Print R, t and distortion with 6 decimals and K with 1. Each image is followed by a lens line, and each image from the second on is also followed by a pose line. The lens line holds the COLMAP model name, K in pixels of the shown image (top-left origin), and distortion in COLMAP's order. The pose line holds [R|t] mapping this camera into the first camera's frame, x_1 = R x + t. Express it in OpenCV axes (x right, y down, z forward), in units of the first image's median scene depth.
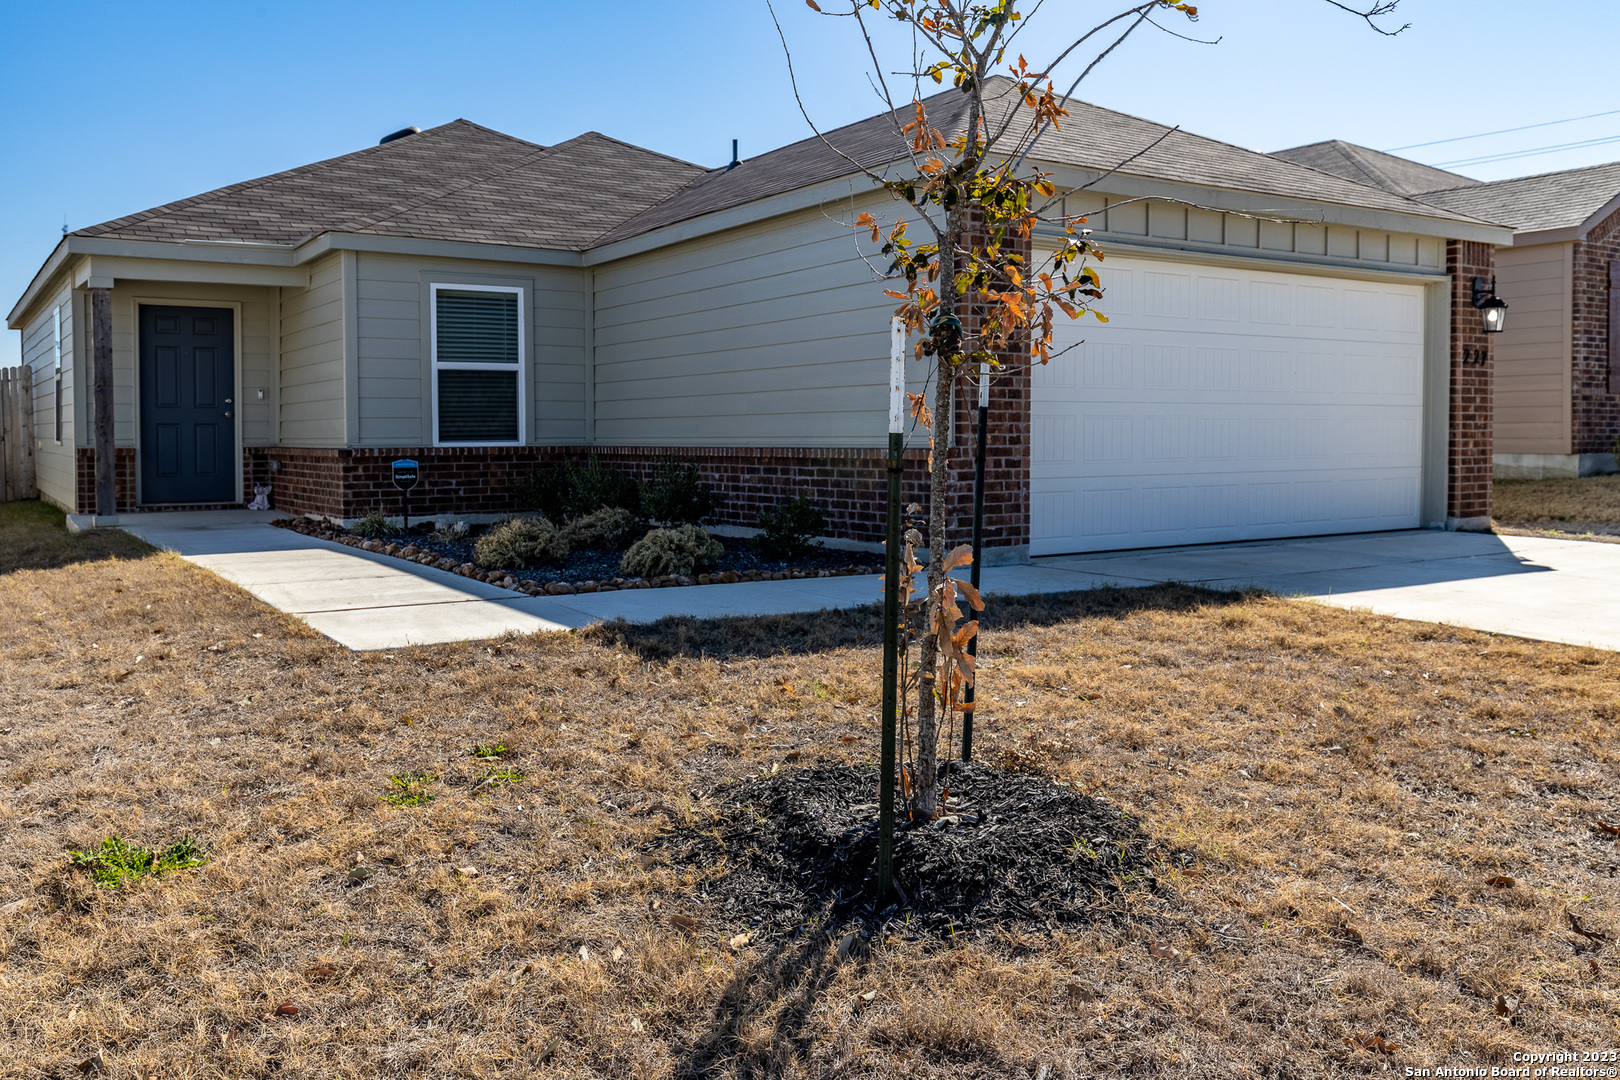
lens RADIAL K [[1293.8, 0, 706.0], [0, 1293.8, 583.6], [0, 0, 1]] dist [0.003565, -0.000097]
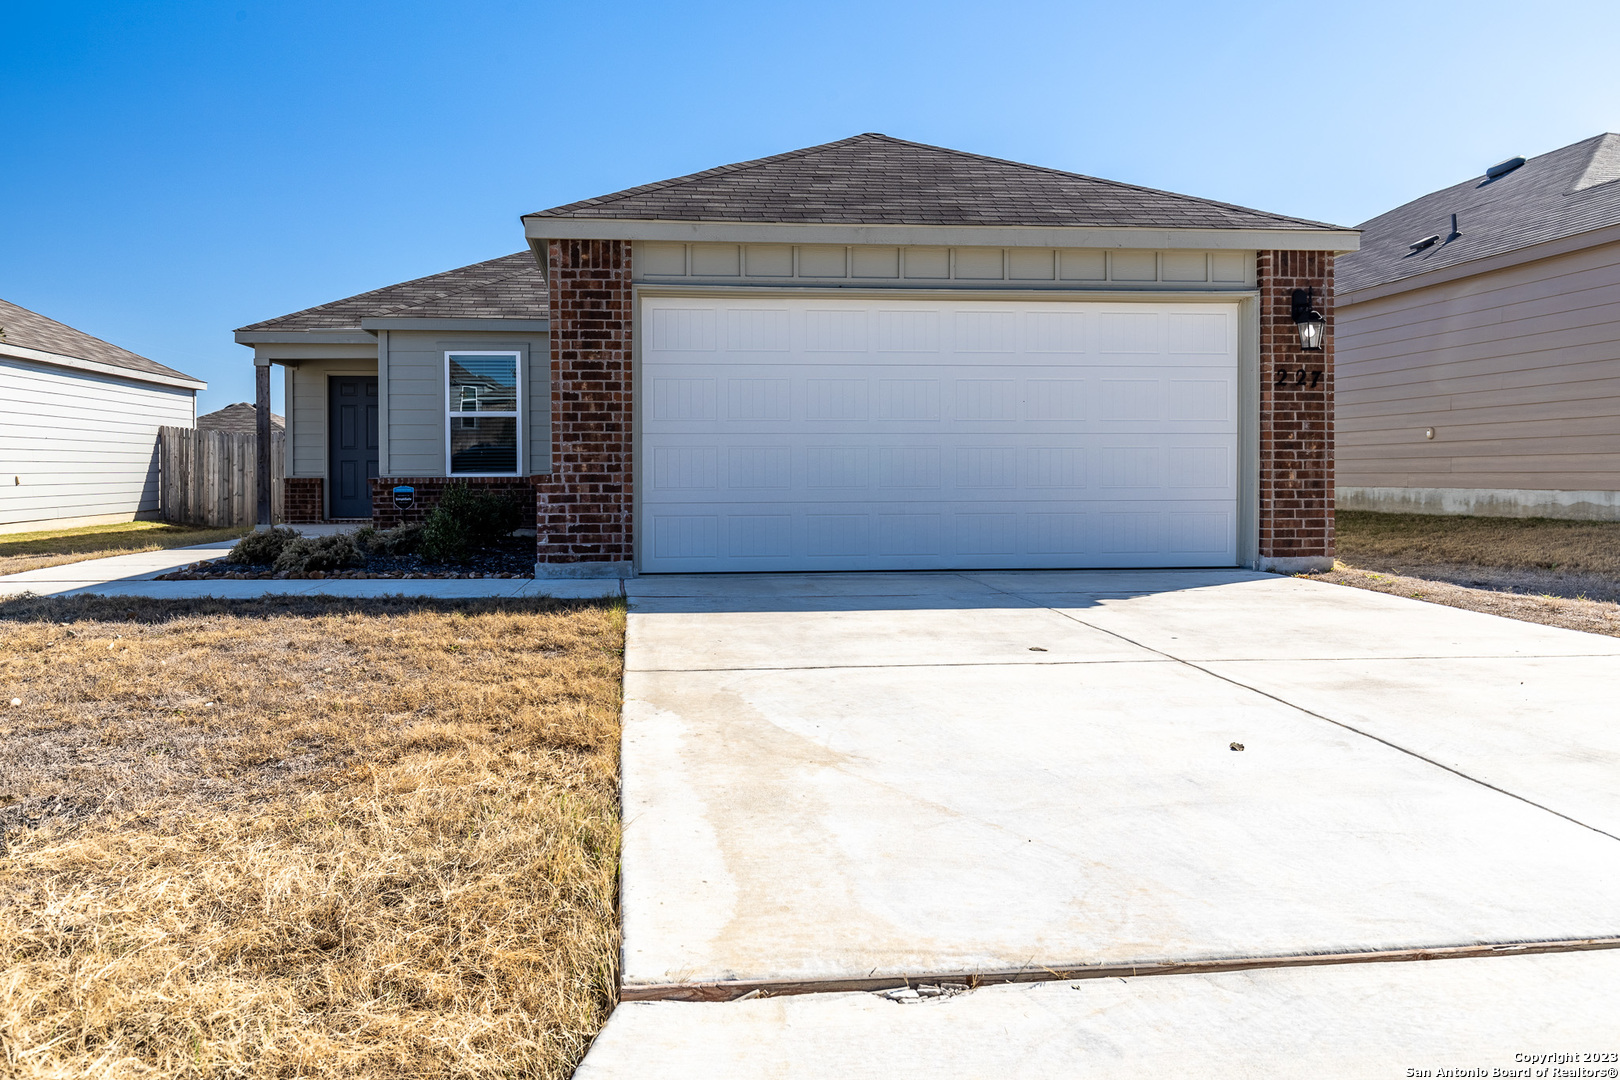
lens RADIAL K [[1118.8, 0, 686.3], [0, 1118.8, 572.4], [0, 0, 1]] dist [0.003436, -0.000362]
pose [[0.890832, 0.040874, -0.452490, 0.569428], [-0.053536, 0.998450, -0.015207, -0.006510], [0.451167, 0.037771, 0.891640, 0.124305]]
